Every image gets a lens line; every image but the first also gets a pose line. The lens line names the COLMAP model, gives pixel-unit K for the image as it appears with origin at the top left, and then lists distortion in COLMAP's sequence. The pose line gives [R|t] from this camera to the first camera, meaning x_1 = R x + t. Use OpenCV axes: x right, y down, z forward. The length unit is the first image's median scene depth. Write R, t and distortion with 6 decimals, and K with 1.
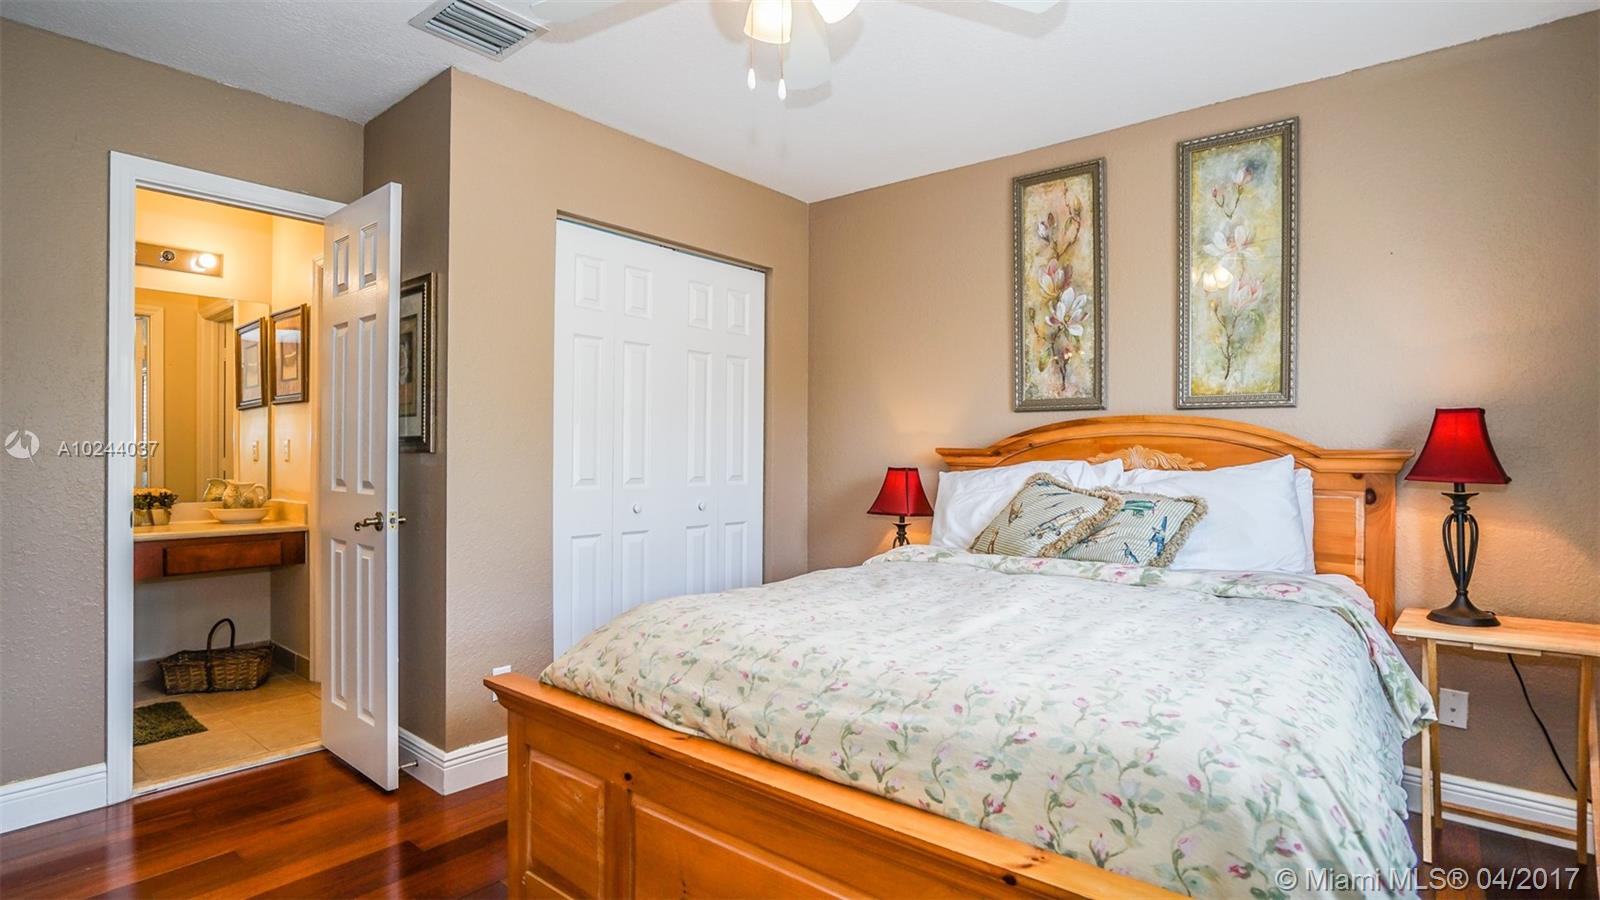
lens RADIAL K [[795.5, 0, 800.0], [0, 795.5, 450.0], [0, 0, 1]] dist [-0.040526, 0.000050]
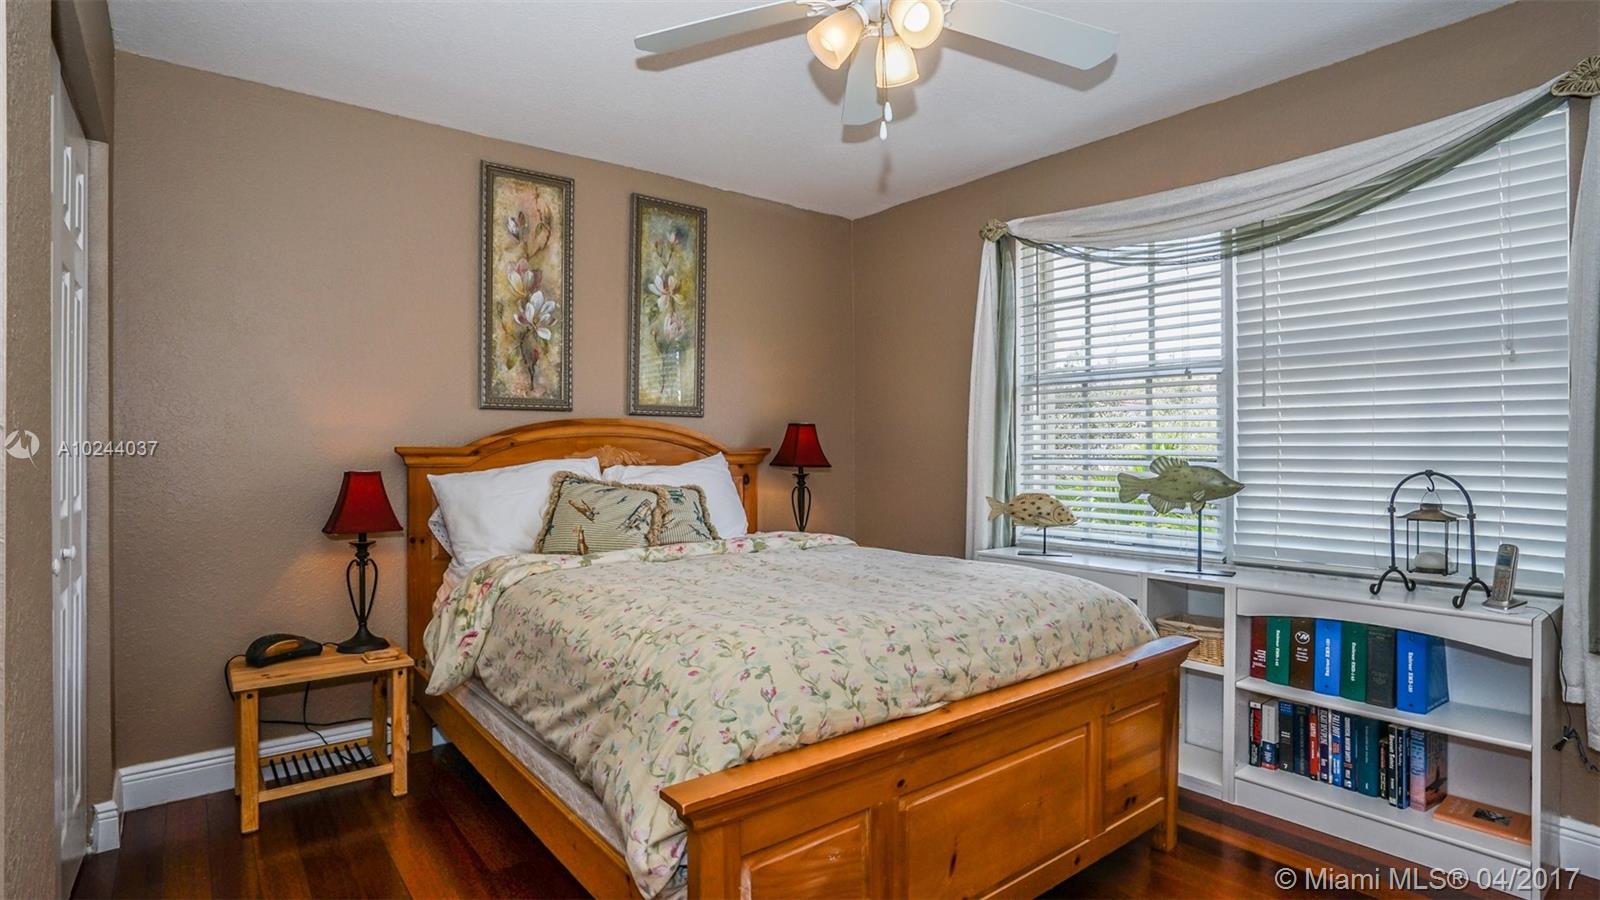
lens RADIAL K [[795.5, 0, 800.0], [0, 795.5, 450.0], [0, 0, 1]] dist [-0.040526, 0.000050]
pose [[0.209895, -0.004537, 0.977713, -0.661379], [0.001429, 0.999990, 0.004334, -0.002895], [-0.977723, 0.000488, 0.209899, 0.503033]]
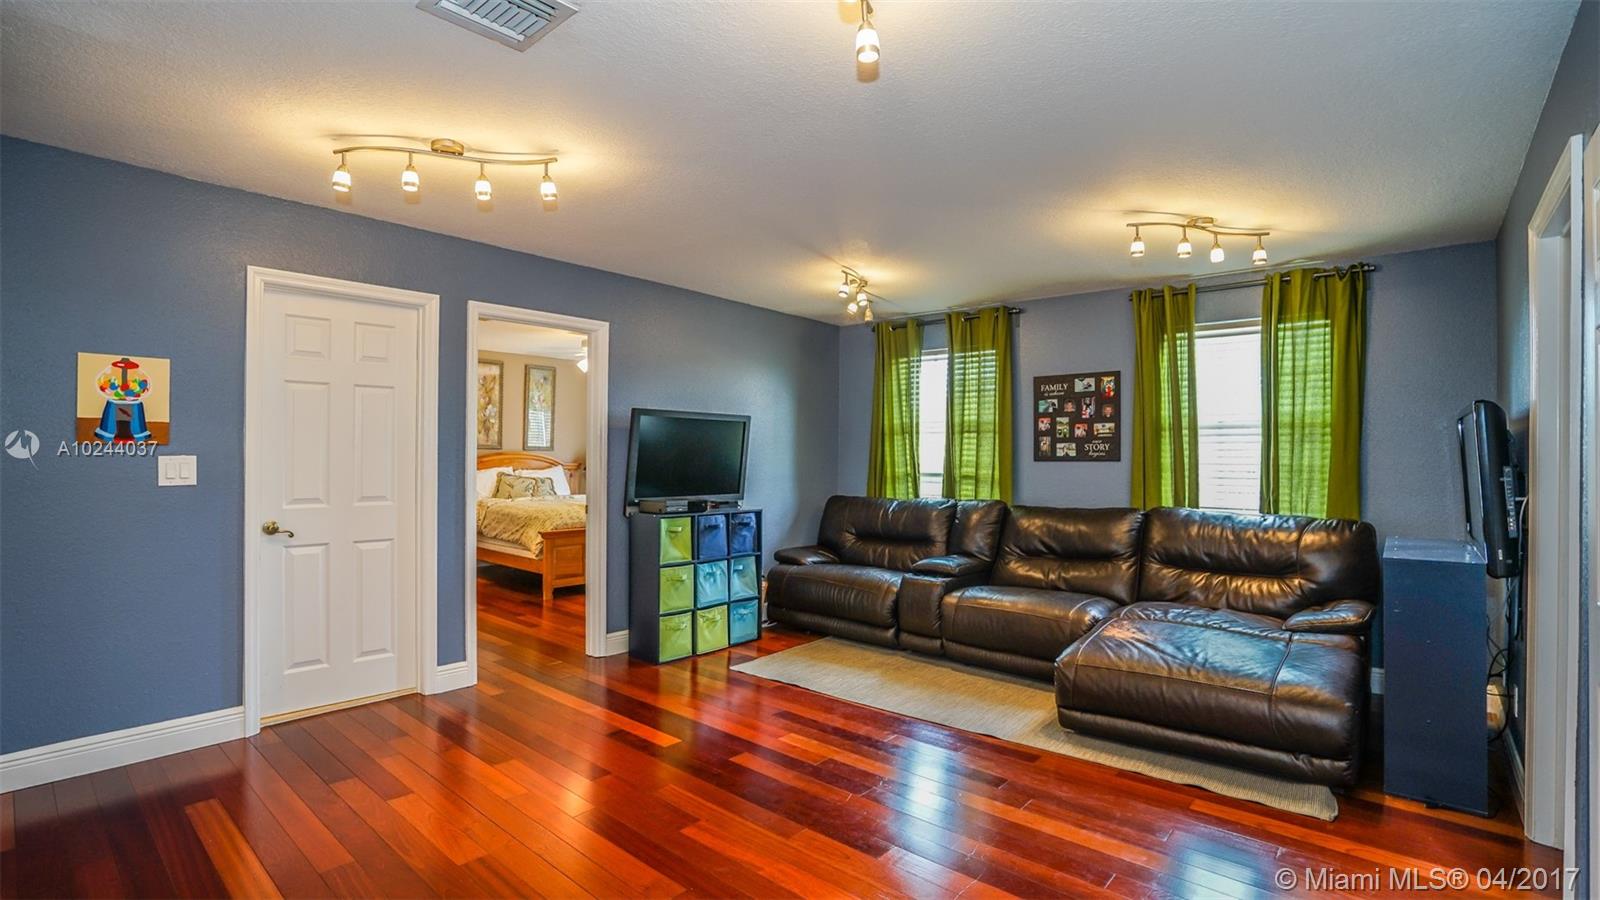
lens RADIAL K [[742.8, 0, 800.0], [0, 742.8, 450.0], [0, 0, 1]] dist [-0.060691, 0.025152]
pose [[0.030494, 0.003964, 0.999527, -2.451595], [-0.008796, 0.999954, -0.003697, -0.051866], [-0.999496, -0.008679, 0.030527, -0.183344]]
